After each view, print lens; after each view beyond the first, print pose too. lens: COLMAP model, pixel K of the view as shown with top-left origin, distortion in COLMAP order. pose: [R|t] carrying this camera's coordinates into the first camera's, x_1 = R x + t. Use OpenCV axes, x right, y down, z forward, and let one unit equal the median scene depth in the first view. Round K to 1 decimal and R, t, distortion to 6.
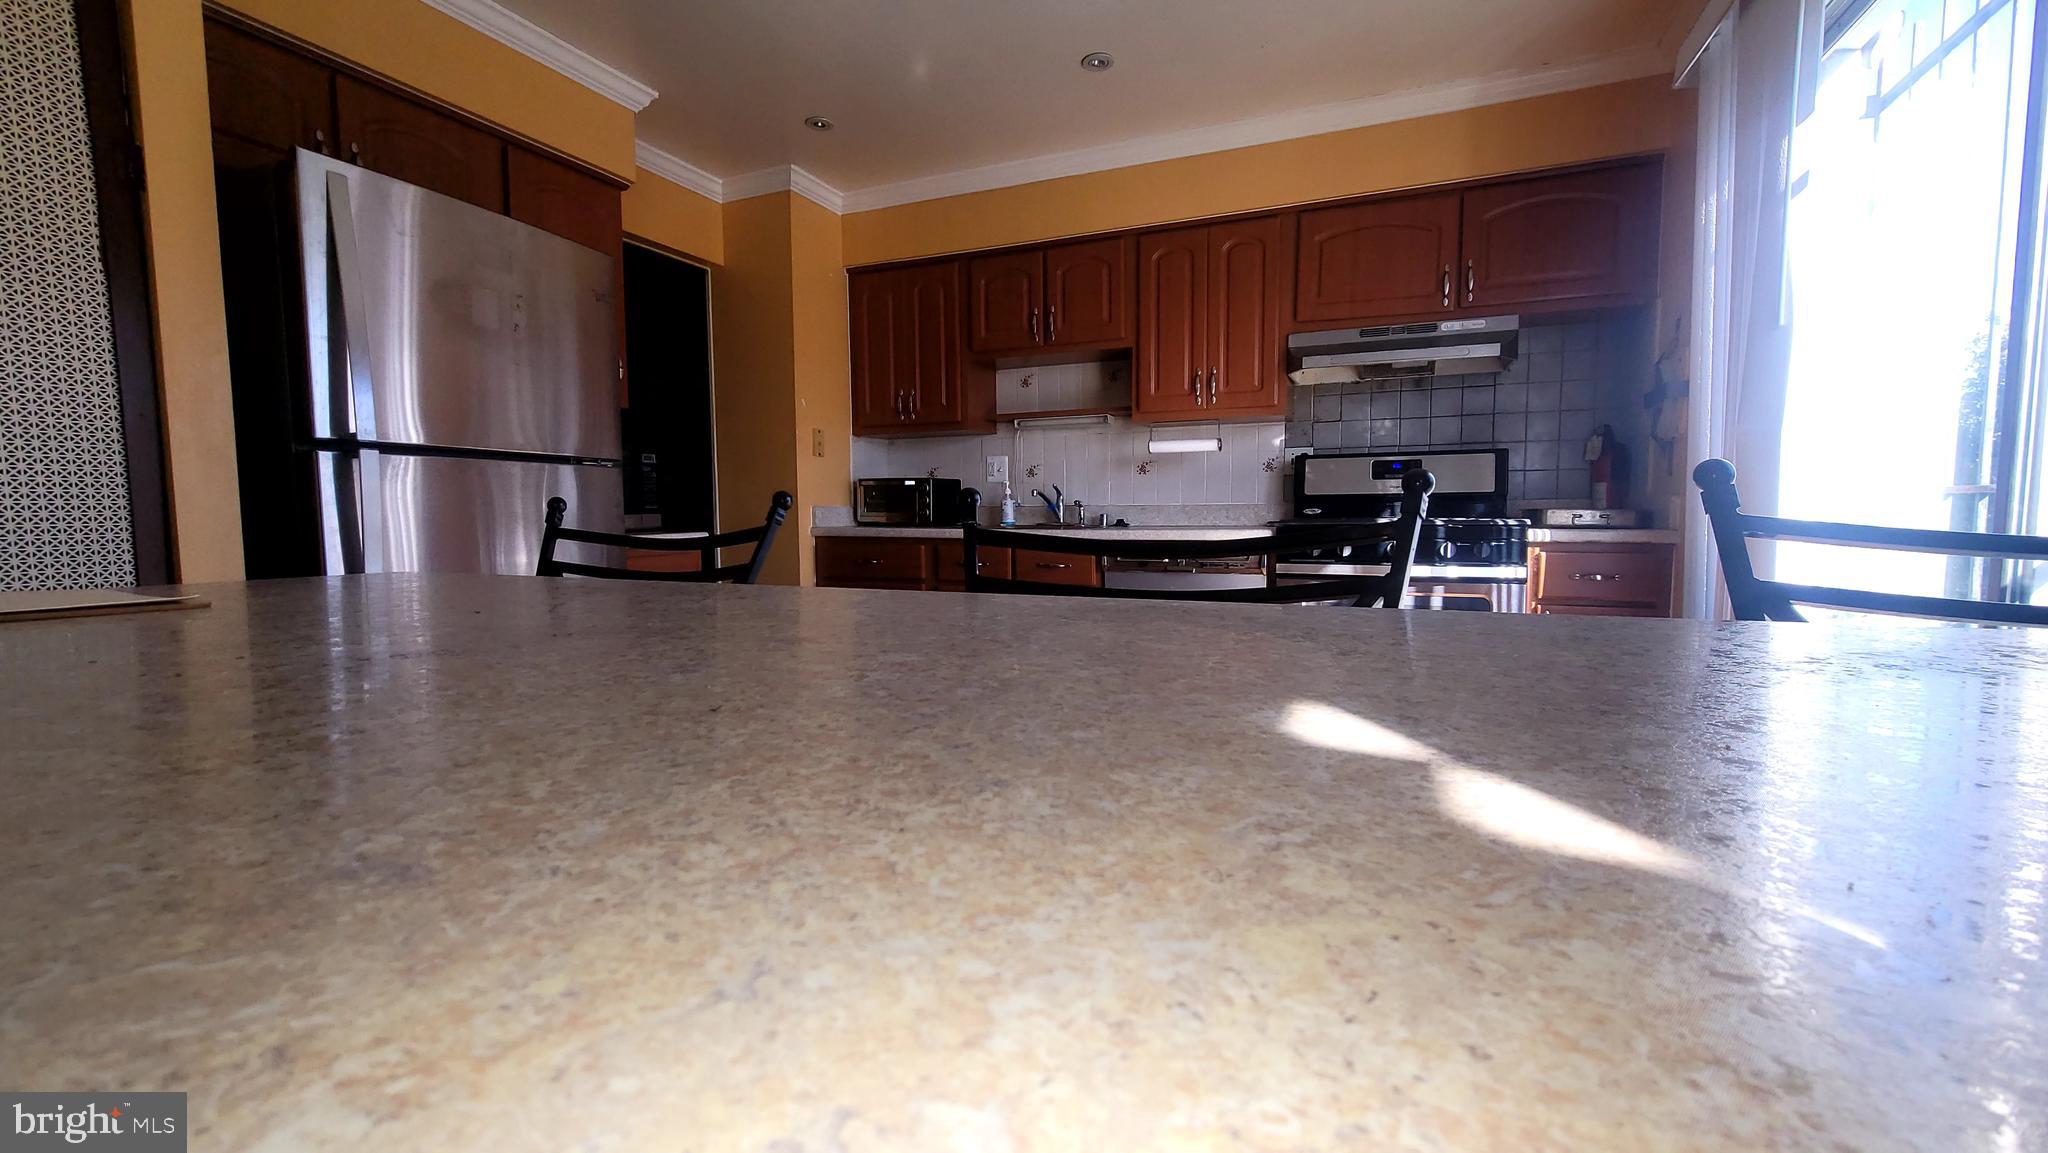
lens RADIAL K [[840.5, 0, 1021.5], [0, 840.5, 577.8], [0, 0, 1]] dist [-0.003726, 0.000139]
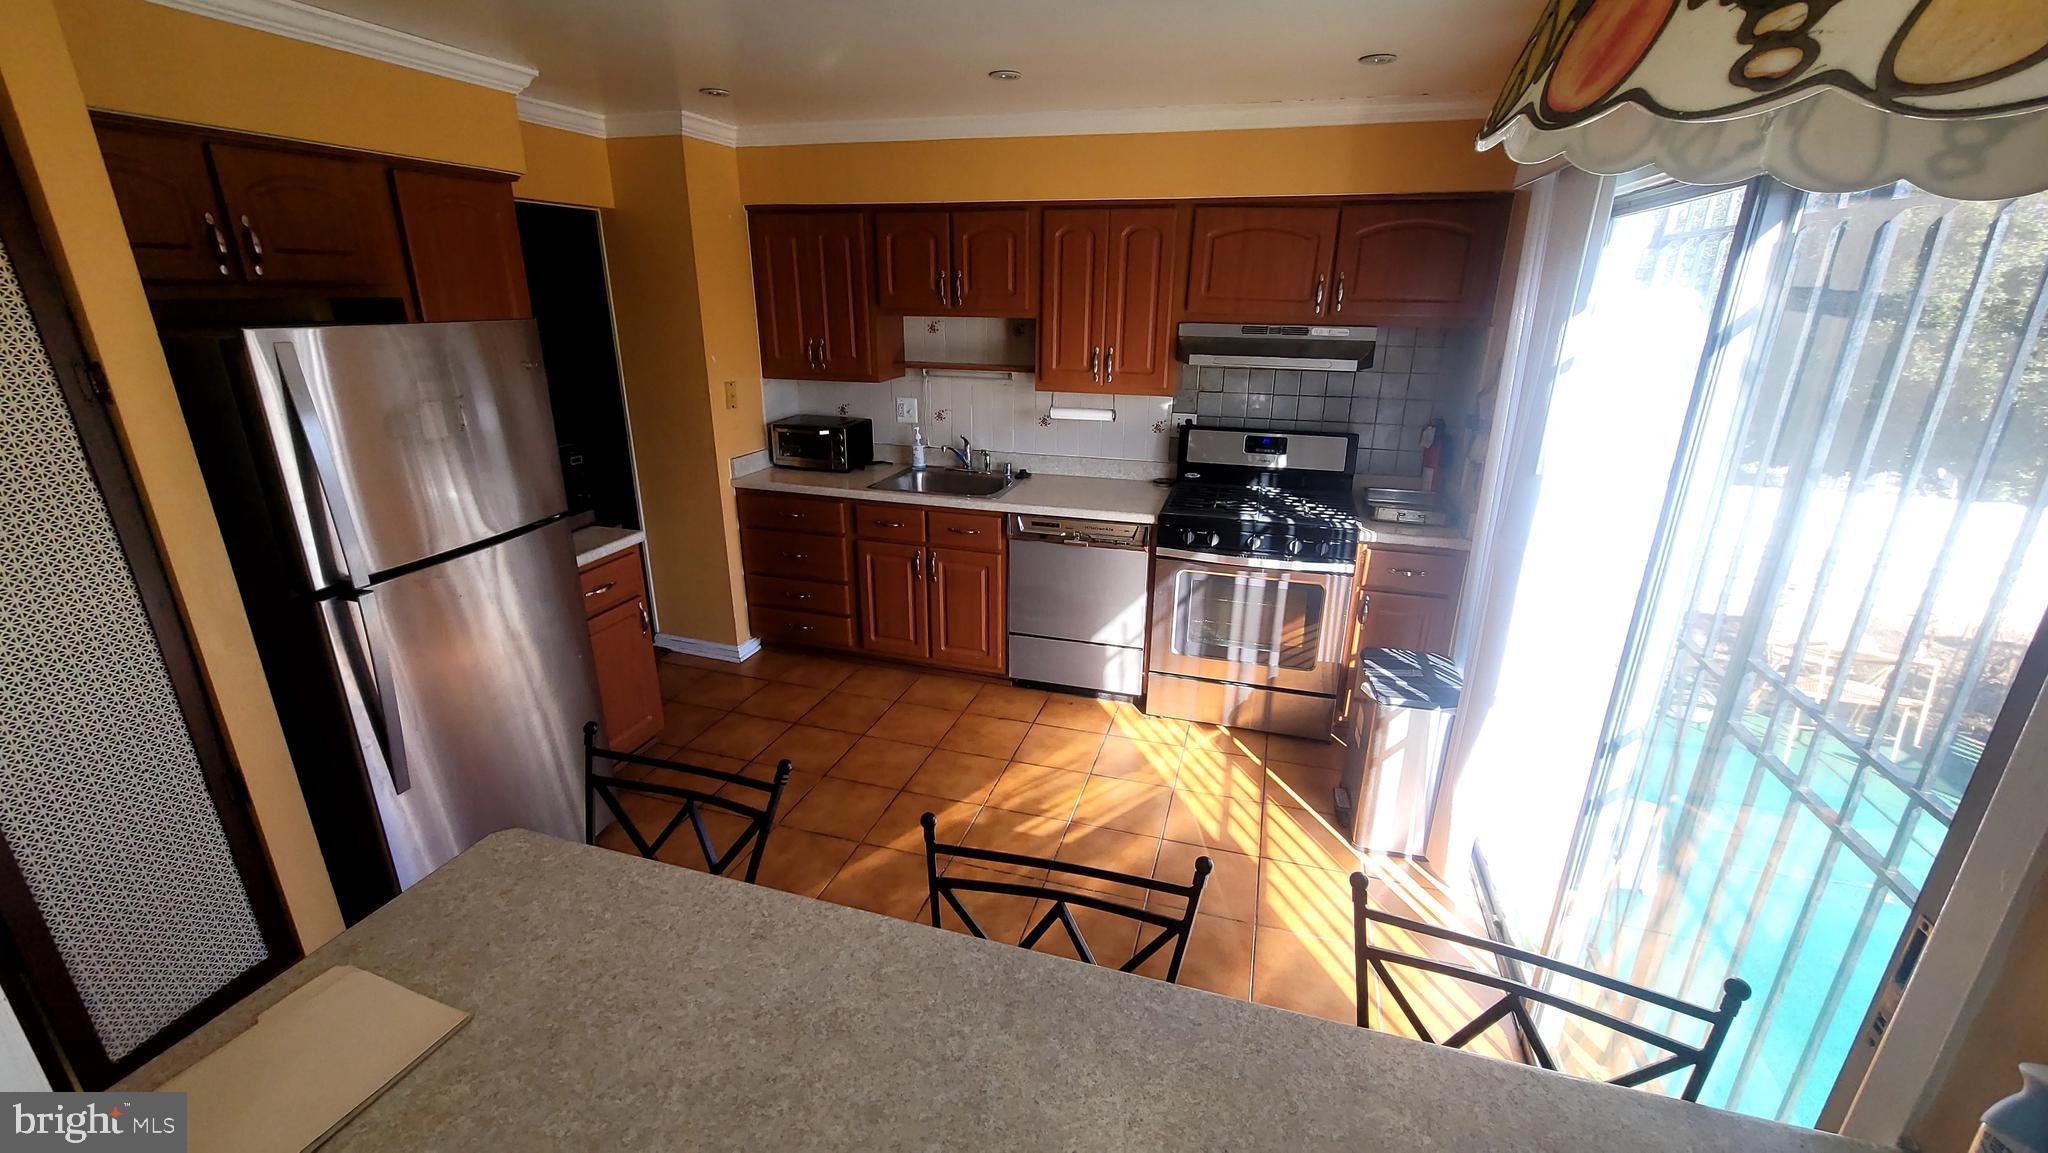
lens RADIAL K [[840.1, 0, 1024.0], [0, 840.1, 576.5], [0, 0, 1]] dist [-0.008923, 0.000368]
pose [[0.992660, -0.023237, 0.118684, -0.014742], [-0.007962, 0.966681, 0.255862, -0.225736], [-0.120675, -0.254929, 0.959400, -0.085905]]
